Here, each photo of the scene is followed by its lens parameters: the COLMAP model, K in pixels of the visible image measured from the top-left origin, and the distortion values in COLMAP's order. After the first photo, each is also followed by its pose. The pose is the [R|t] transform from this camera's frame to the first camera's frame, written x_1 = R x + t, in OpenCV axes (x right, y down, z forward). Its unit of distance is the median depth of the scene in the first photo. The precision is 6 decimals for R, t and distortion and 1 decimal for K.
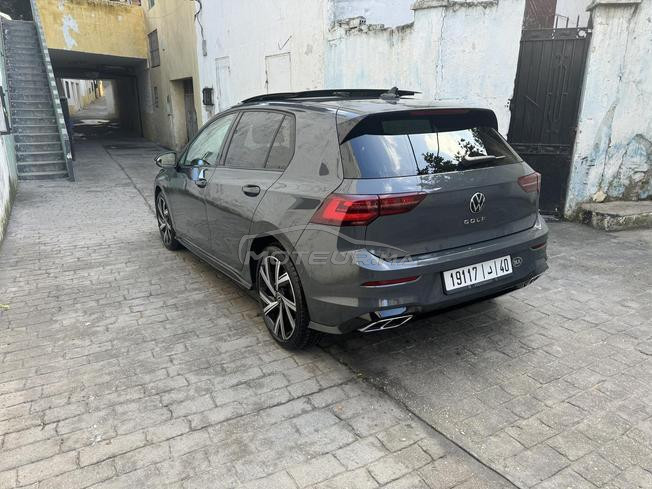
lens RADIAL K [[468.0, 0, 331.2], [0, 468.0, 247.1], [0, 0, 1]] dist [0.004319, -0.010734]
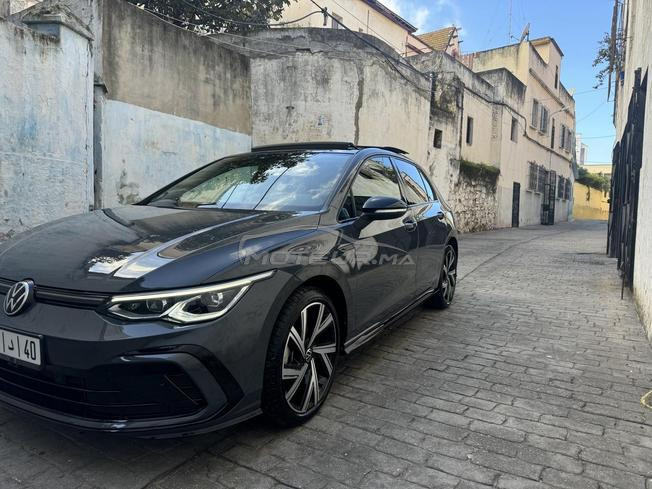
lens RADIAL K [[468.0, 0, 328.5], [0, 468.0, 244.4], [0, 0, 1]] dist [0.004319, -0.010734]
pose [[-0.492962, -0.065835, 0.867556, -0.379079], [0.238809, 0.948598, 0.207681, -0.123970], [-0.836635, 0.309559, -0.451901, 0.591230]]
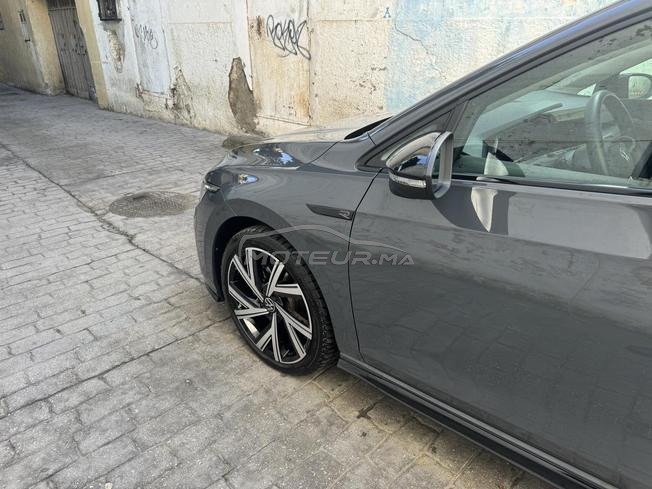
lens RADIAL K [[468.0, 0, 323.2], [0, 468.0, 245.3], [0, 0, 1]] dist [0.004319, -0.010734]
pose [[0.964393, -0.111764, 0.239696, -0.204765], [0.079643, 0.986977, 0.139764, -0.078016], [-0.252195, -0.115698, 0.960735, 0.326135]]
